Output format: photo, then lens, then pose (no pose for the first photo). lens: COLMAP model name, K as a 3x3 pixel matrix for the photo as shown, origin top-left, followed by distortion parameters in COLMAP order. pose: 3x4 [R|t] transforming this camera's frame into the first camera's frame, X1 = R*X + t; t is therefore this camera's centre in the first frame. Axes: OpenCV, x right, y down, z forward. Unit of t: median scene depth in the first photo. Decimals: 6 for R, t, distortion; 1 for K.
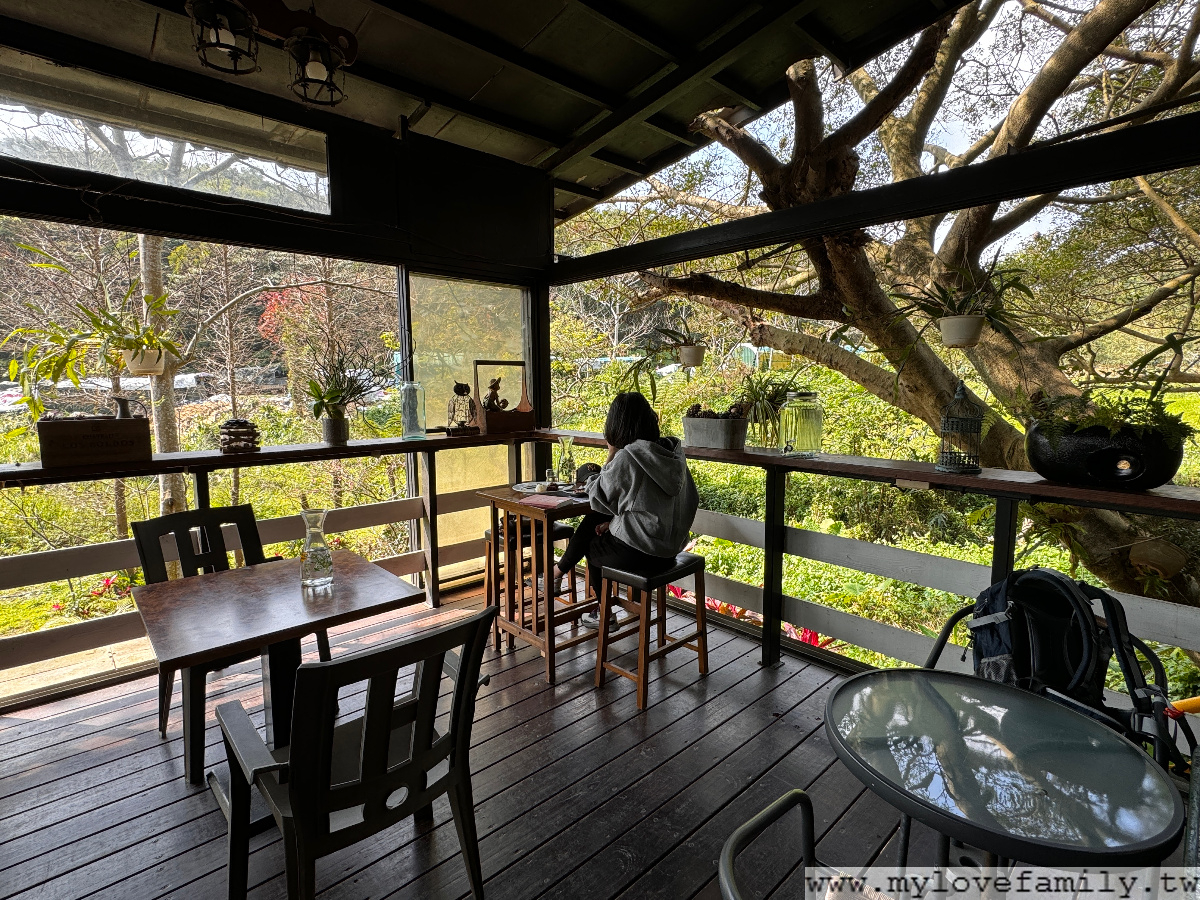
lens RADIAL K [[588.7, 0, 598.9], [0, 588.7, 447.1], [0, 0, 1]] dist [0.000729, -0.000046]
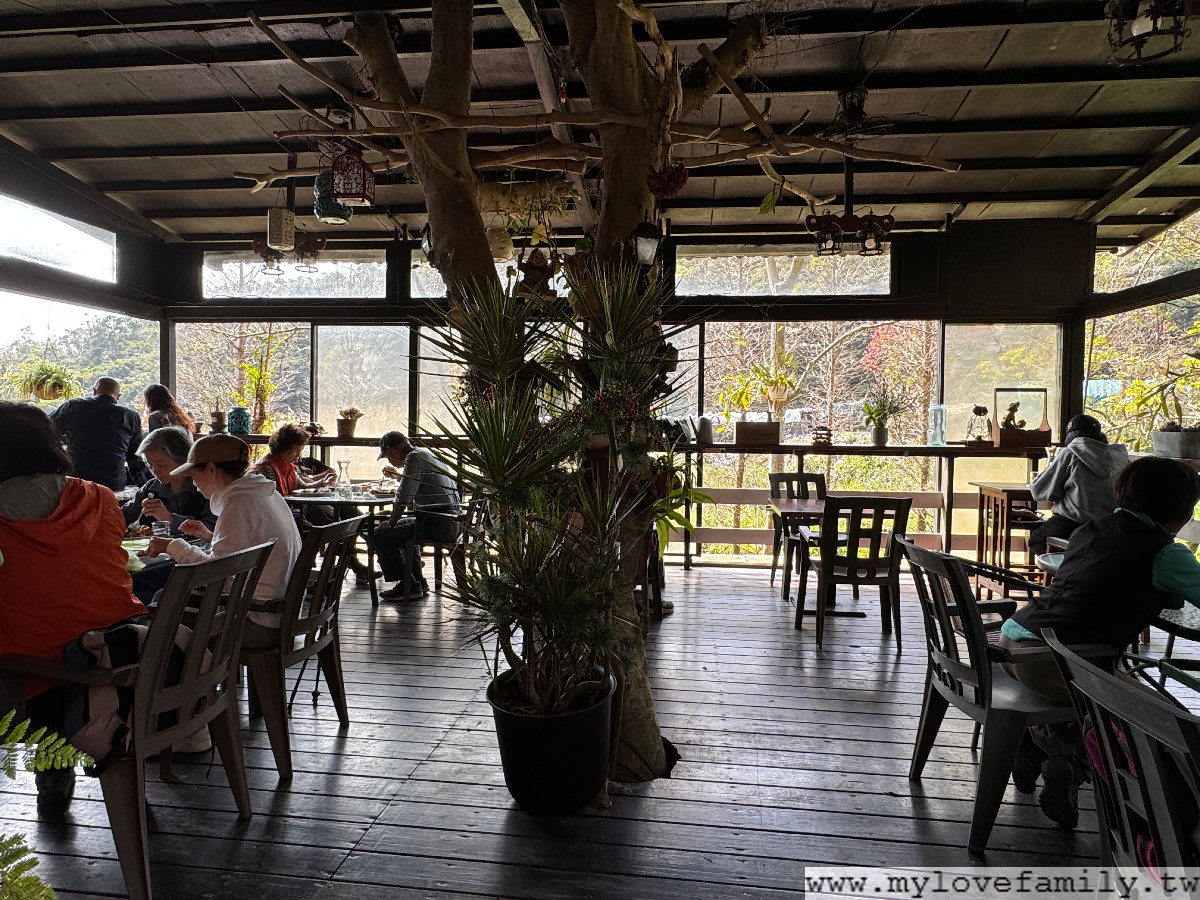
lens RADIAL K [[733.6, 0, 599.0], [0, 733.6, 447.2], [0, 0, 1]] dist [0.000082, 0.000068]
pose [[0.648952, 0.040097, -0.759772, 0.439675], [-0.095868, 0.994960, -0.029376, 0.105811], [0.754765, 0.091902, 0.649525, -0.647681]]
